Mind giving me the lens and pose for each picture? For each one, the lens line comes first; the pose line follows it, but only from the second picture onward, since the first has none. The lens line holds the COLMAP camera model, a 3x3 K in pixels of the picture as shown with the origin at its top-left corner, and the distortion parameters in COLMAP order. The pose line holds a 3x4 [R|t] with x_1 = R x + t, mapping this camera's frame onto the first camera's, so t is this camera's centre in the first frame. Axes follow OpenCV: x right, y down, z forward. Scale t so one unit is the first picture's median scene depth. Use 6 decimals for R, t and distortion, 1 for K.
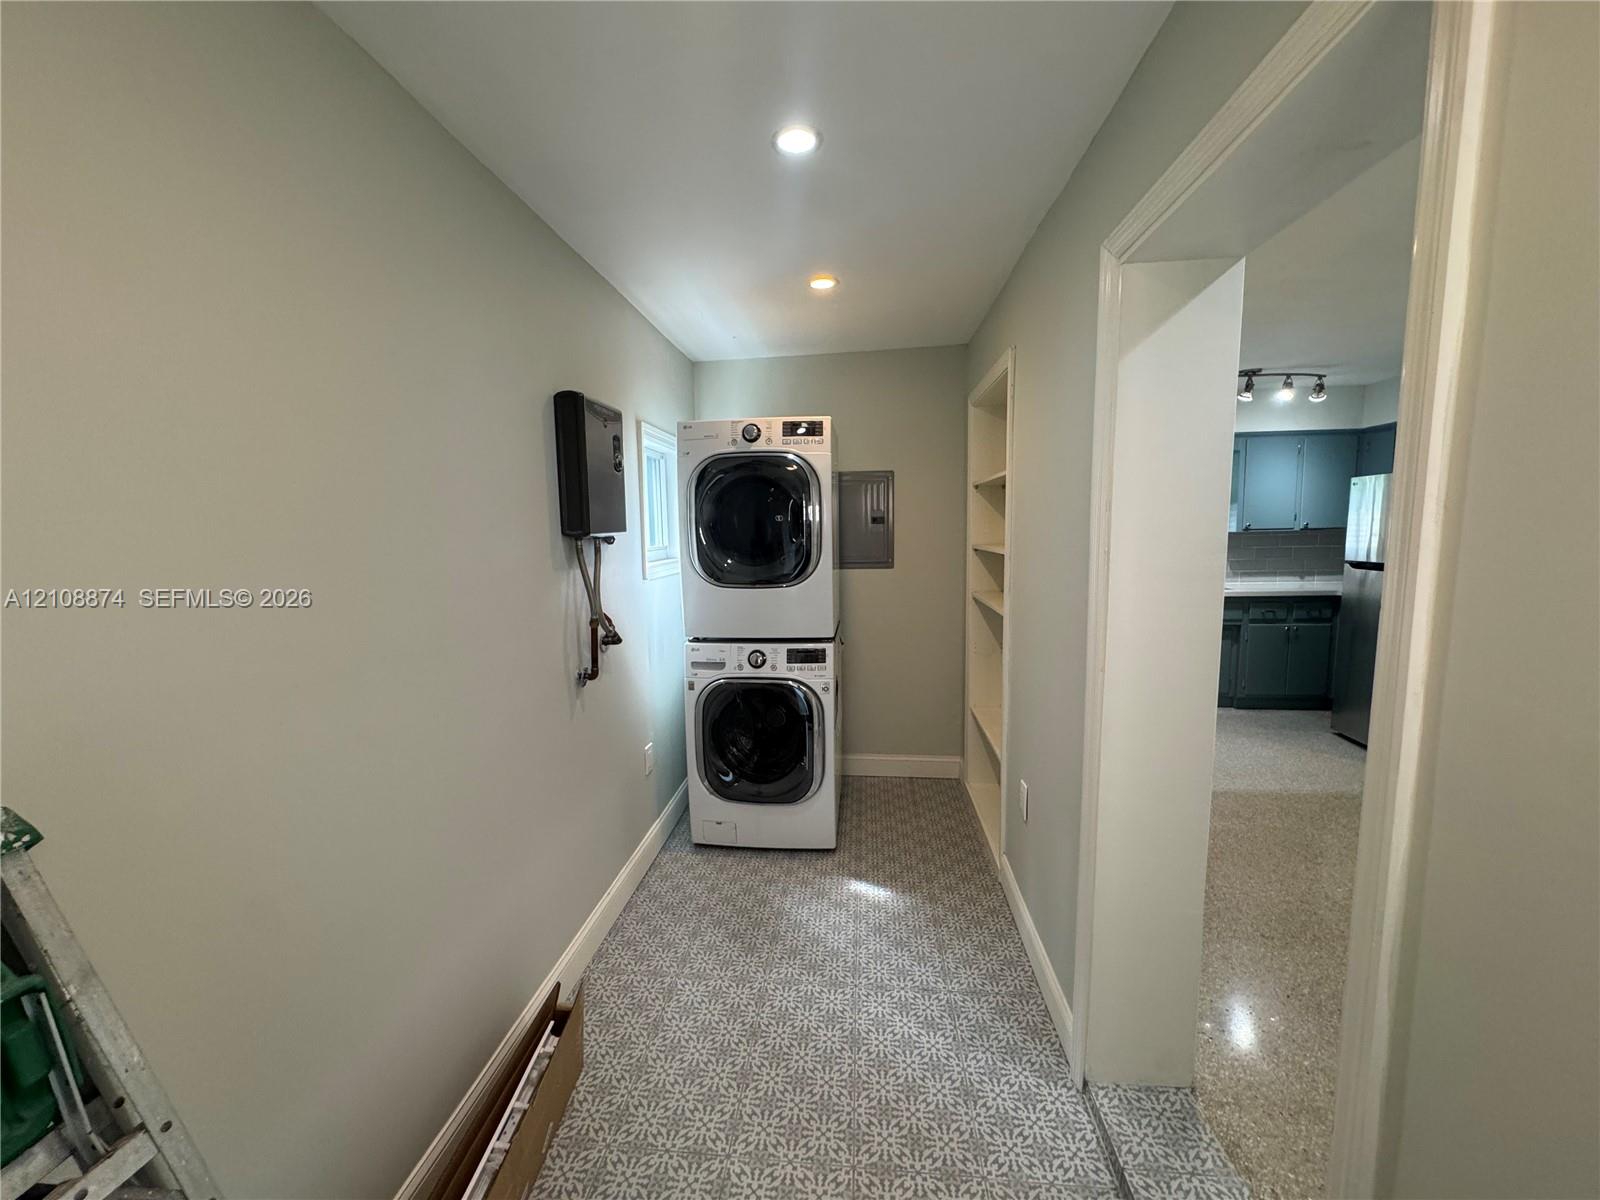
lens RADIAL K [[643.1, 0, 795.5], [0, 643.1, 599.1], [0, 0, 1]] dist [-0.004165, 0.000220]
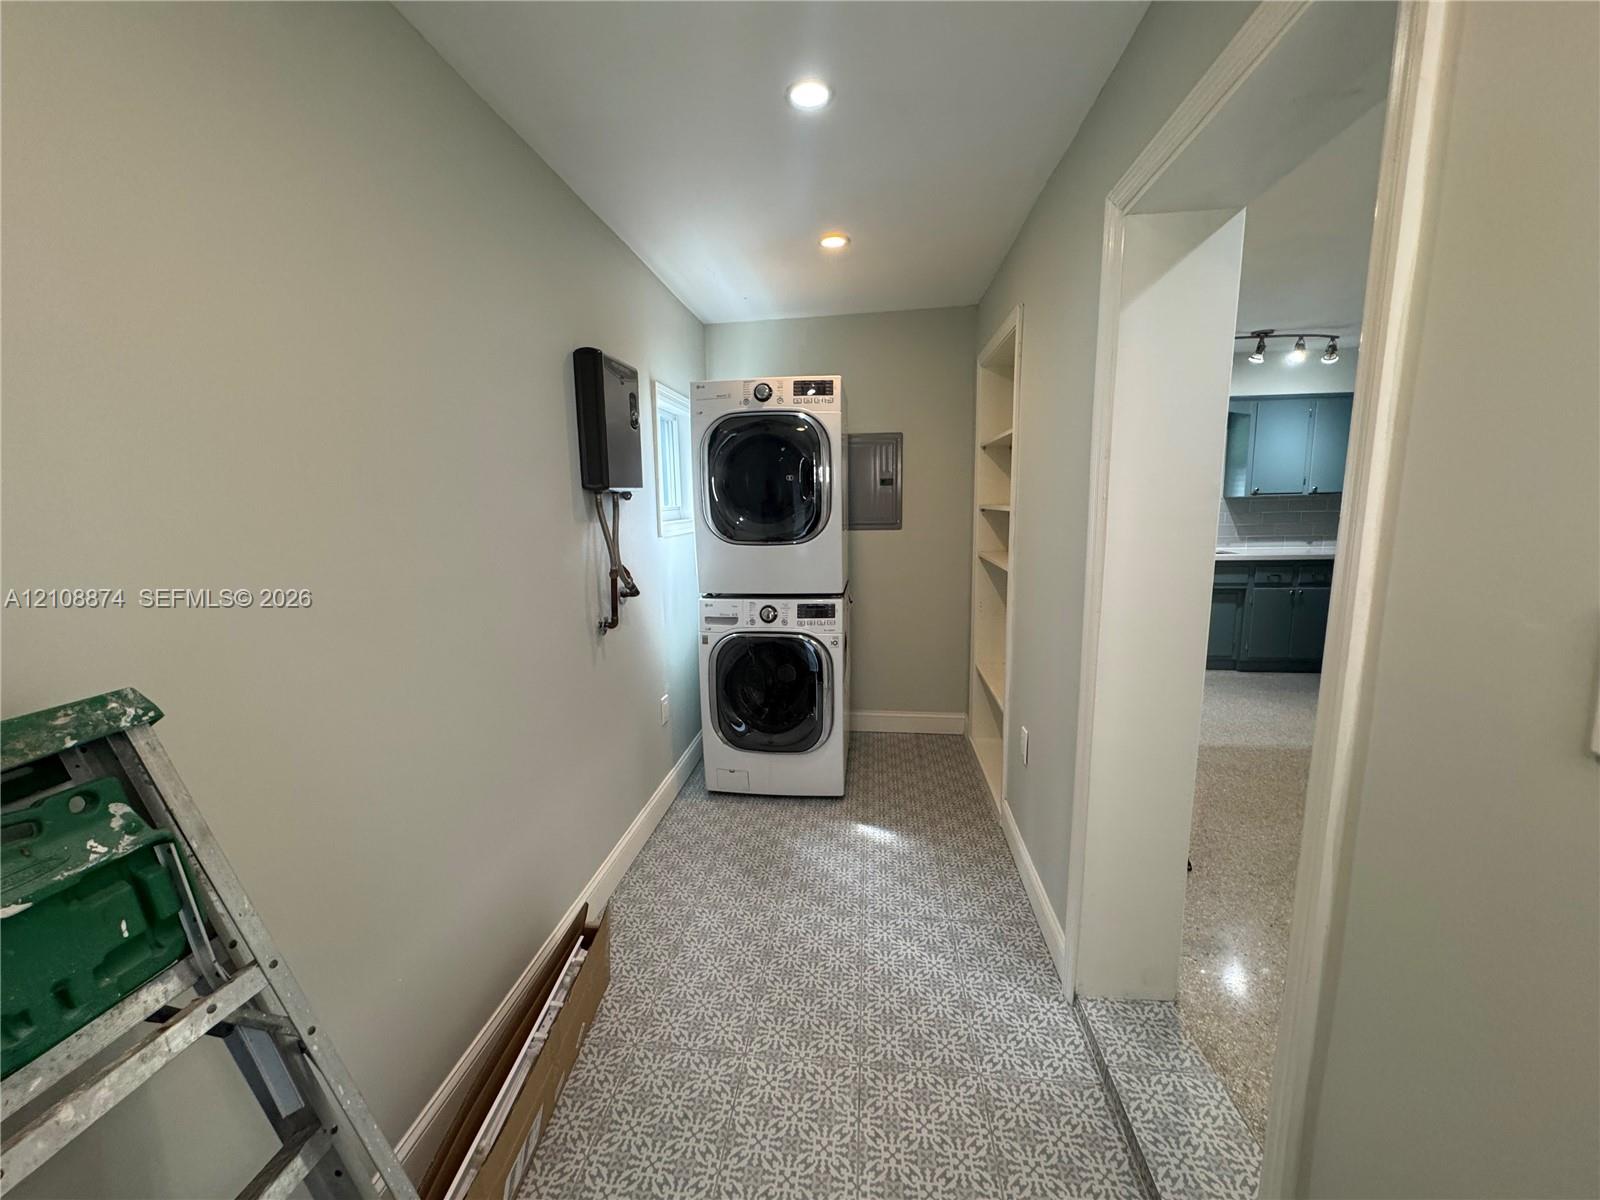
lens RADIAL K [[643.1, 0, 794.9], [0, 643.1, 599.8], [0, 0, 1]] dist [-0.004165, 0.000220]
pose [[0.999910, 0.001887, -0.013315, -0.004309], [-0.001319, 0.999094, 0.042534, 0.030542], [0.013383, -0.042512, 0.999006, -0.037461]]
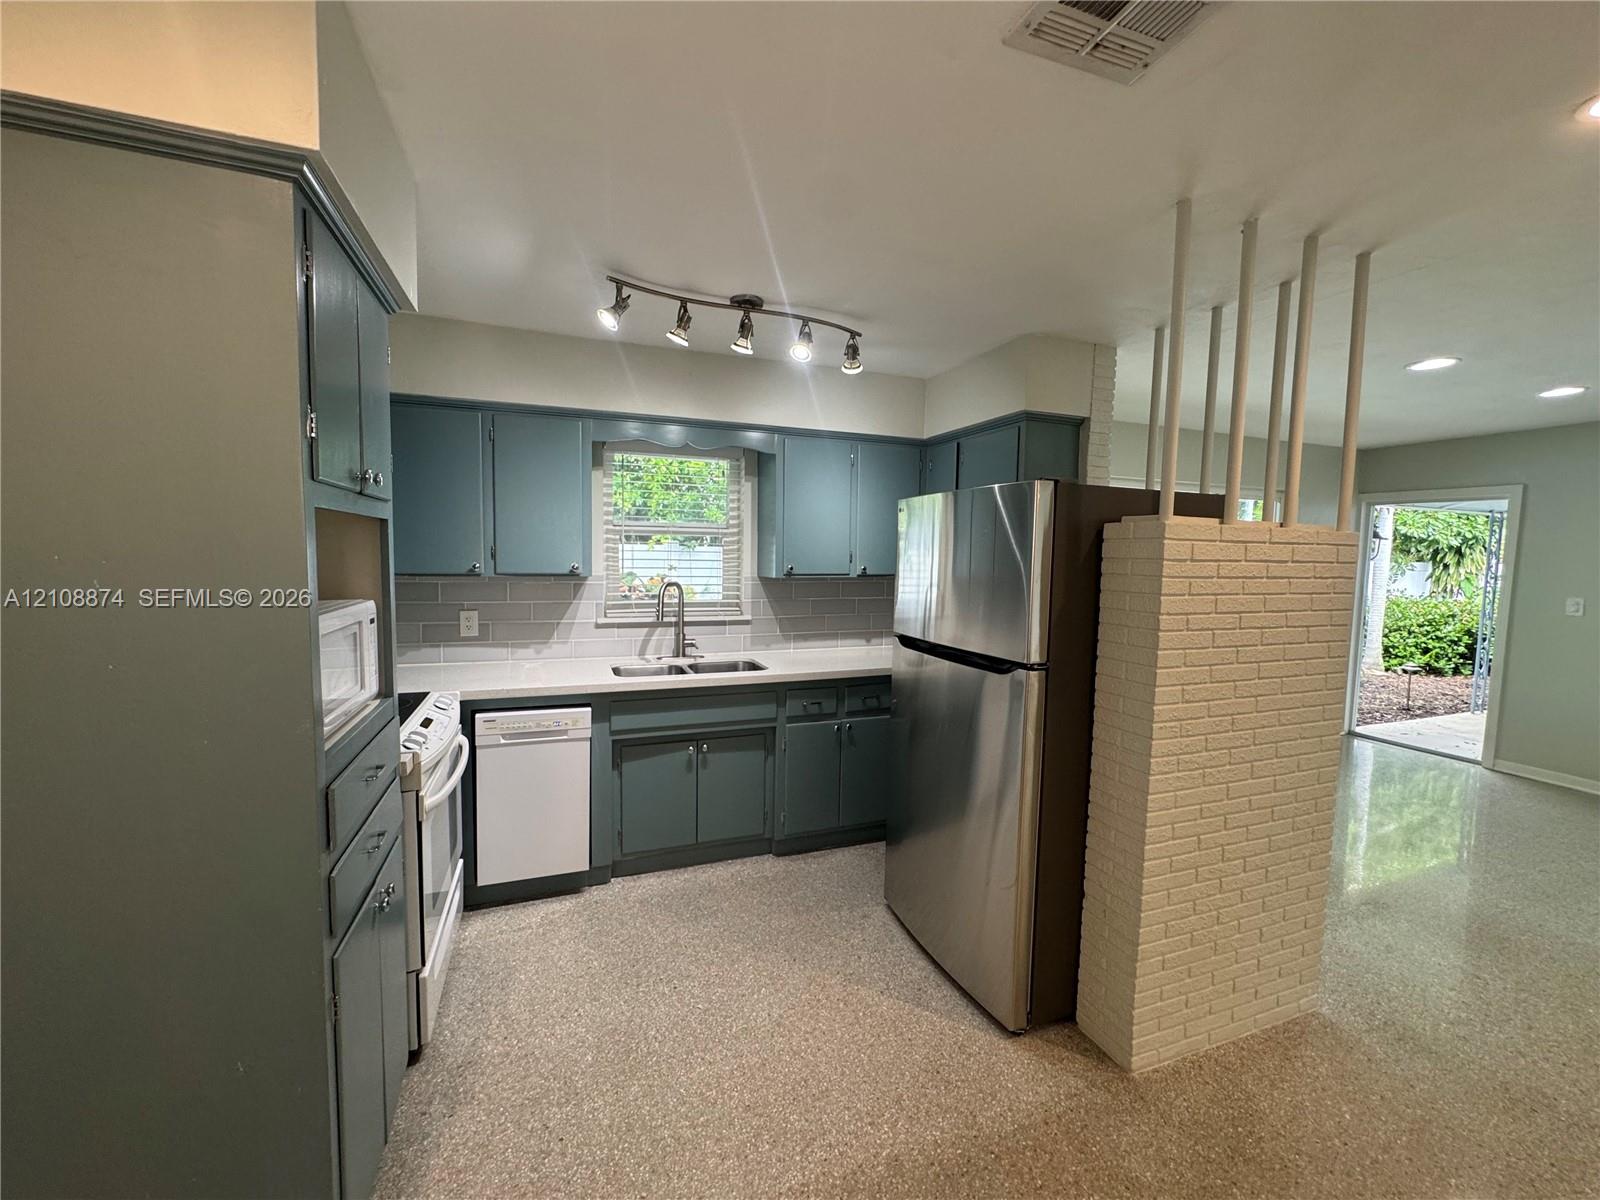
lens RADIAL K [[643.1, 0, 803.9], [0, 643.1, 597.8], [0, 0, 1]] dist [-0.004165, 0.000220]
pose [[0.890598, 0.000165, 0.454791, 0.843347], [0.018390, 0.999169, -0.036375, -0.121968], [-0.454419, 0.040759, 0.889855, 0.820673]]
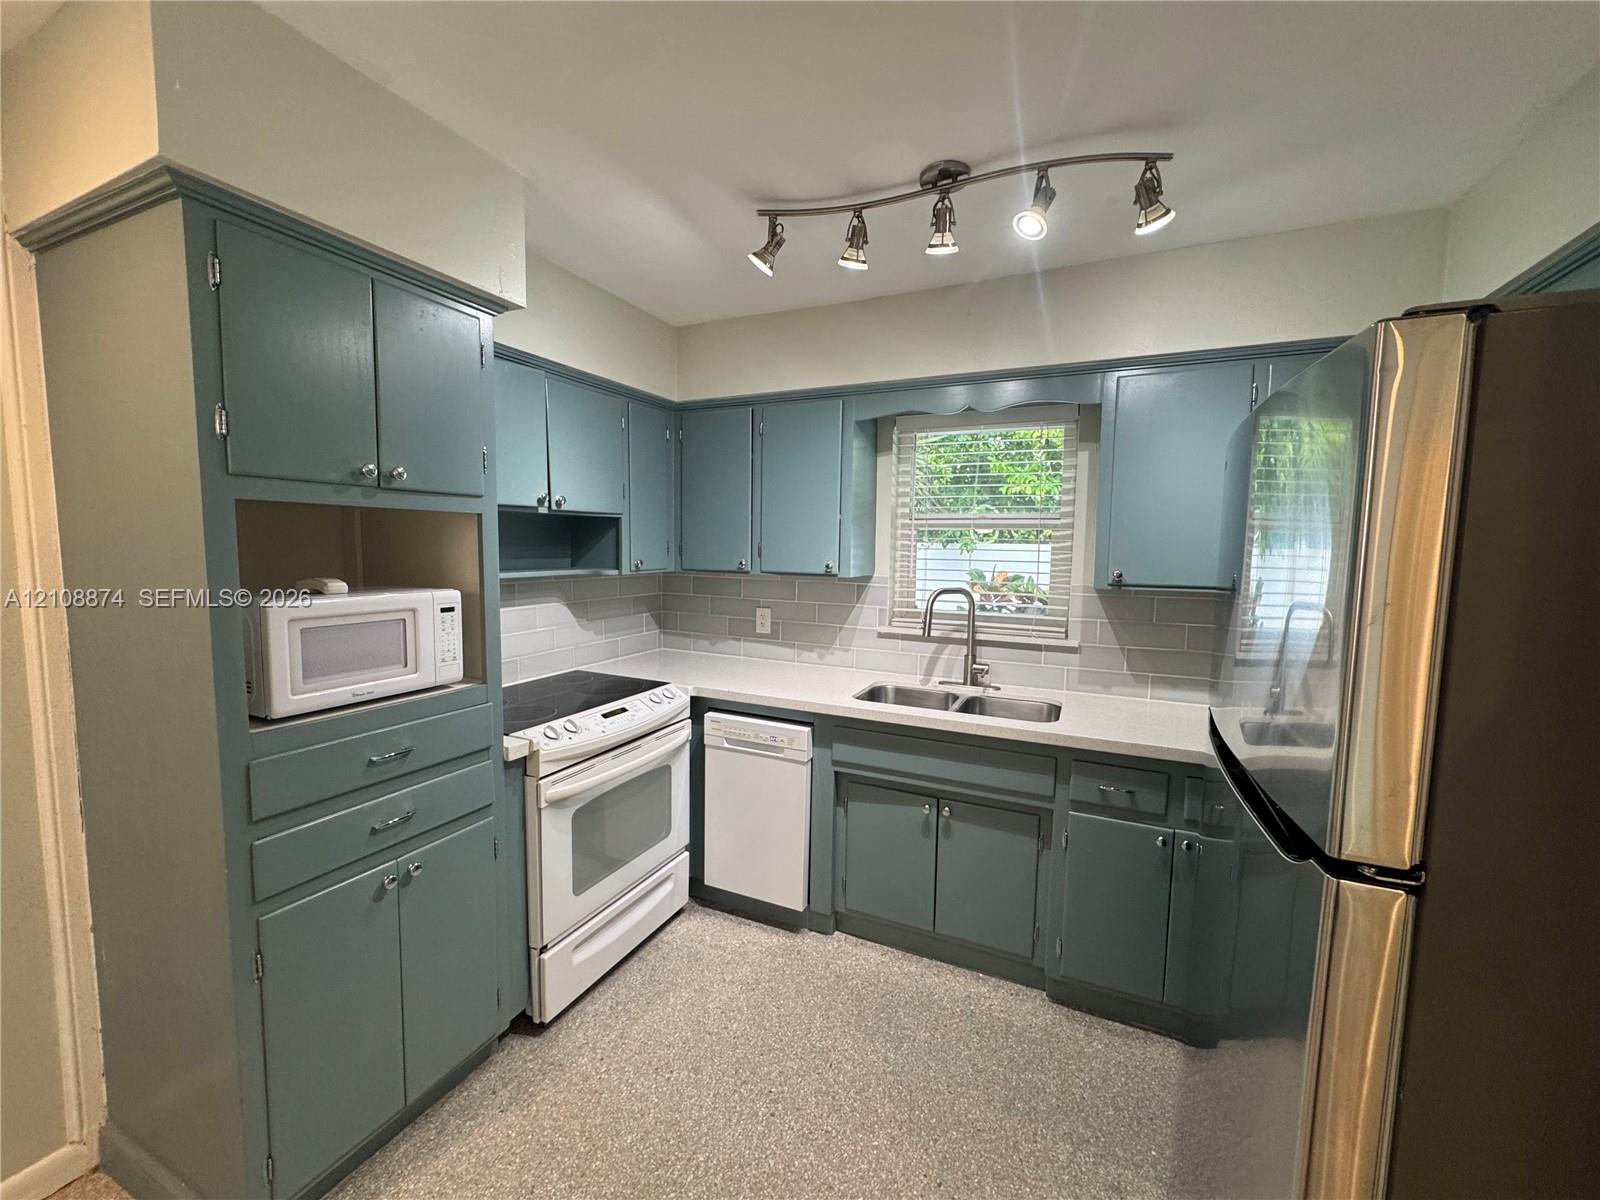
lens RADIAL K [[643.1, 0, 801.2], [0, 643.1, 597.8], [0, 0, 1]] dist [-0.004165, 0.000220]
pose [[0.943984, 0.058925, -0.324687, 1.304155], [-0.069267, 0.997390, -0.020374, -0.153671], [0.322639, 0.041723, 0.945602, 1.056082]]
